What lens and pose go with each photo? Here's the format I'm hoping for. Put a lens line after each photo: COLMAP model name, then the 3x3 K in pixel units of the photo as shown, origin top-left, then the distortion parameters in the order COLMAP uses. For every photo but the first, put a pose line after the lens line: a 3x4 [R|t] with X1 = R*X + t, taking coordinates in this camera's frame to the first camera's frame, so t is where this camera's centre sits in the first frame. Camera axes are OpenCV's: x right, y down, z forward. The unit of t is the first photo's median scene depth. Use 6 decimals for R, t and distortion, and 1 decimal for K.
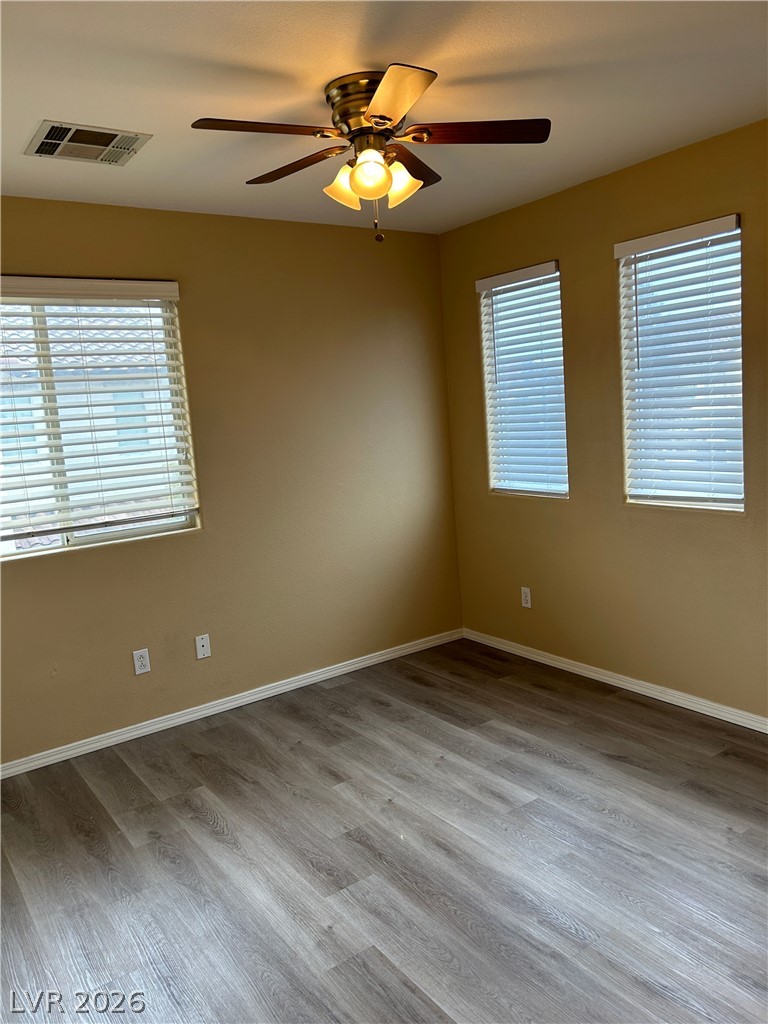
lens RADIAL K [[771.9, 0, 385.3], [0, 771.9, 510.4], [0, 0, 1]] dist [0.008176, -0.012100]
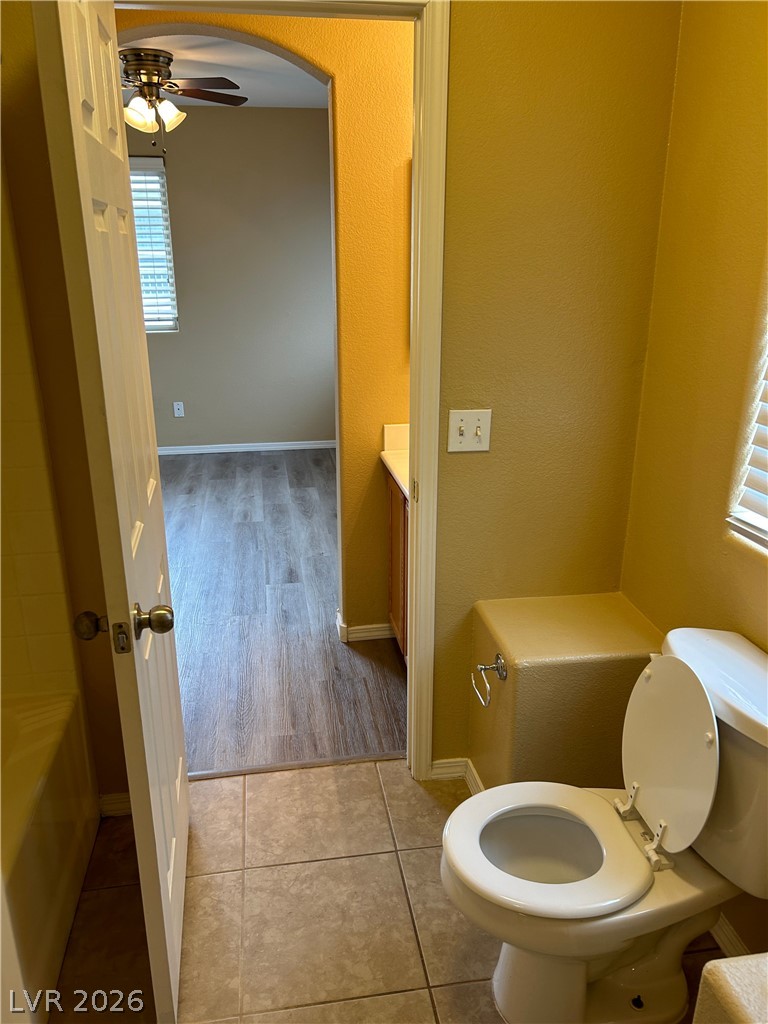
lens RADIAL K [[771.9, 0, 381.3], [0, 771.9, 512.9], [0, 0, 1]] dist [0.008176, -0.012100]
pose [[0.889599, 0.211162, -0.404999, 0.907839], [-0.121742, 0.964258, 0.235340, -0.042568], [0.440218, -0.160053, 0.883511, -0.252771]]
